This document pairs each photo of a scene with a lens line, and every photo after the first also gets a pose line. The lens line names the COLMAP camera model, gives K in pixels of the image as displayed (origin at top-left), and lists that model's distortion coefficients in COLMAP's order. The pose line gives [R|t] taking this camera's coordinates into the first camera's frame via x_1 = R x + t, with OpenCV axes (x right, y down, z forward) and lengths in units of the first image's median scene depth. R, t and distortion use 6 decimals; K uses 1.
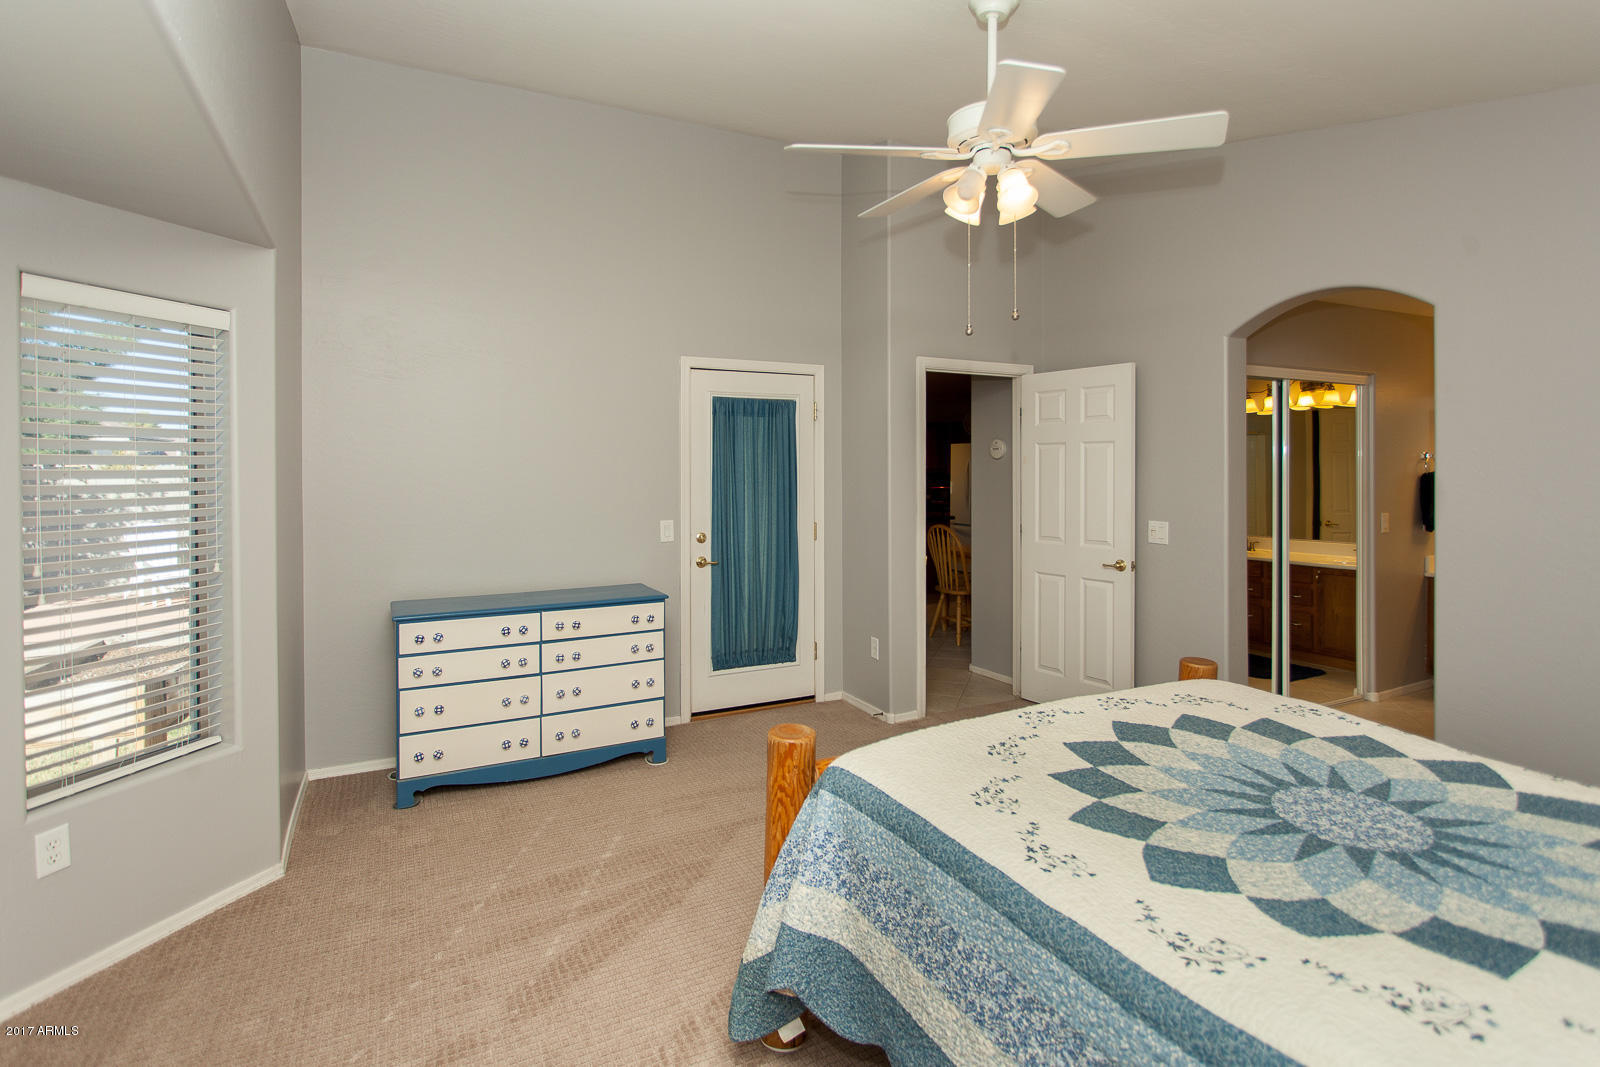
lens RADIAL K [[825.0, 0, 801.8], [0, 825.0, 478.2], [0, 0, 1]] dist [0.001273, 0.000193]
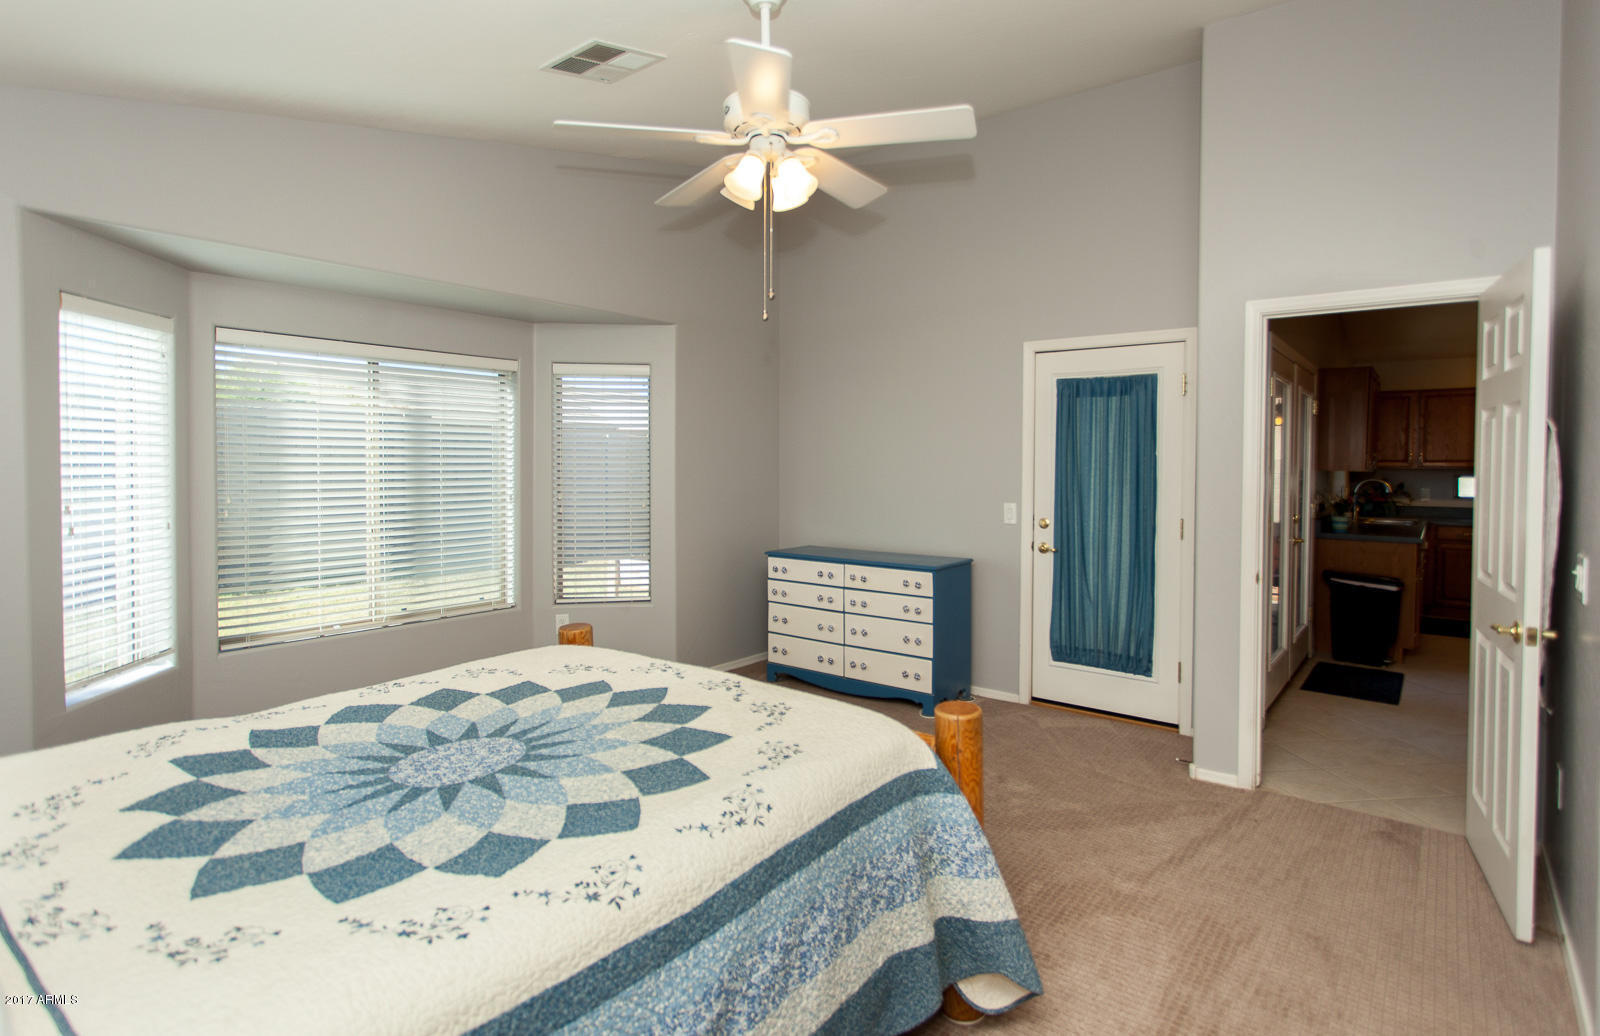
lens RADIAL K [[829.2, 0, 800.9], [0, 829.2, 470.4], [0, 0, 1]] dist [0.049269, -0.000073]
pose [[0.428909, 0.029699, -0.902859, 0.815785], [-0.012282, 0.999559, 0.027045, -0.017874], [0.903264, -0.000511, 0.429084, 0.383802]]
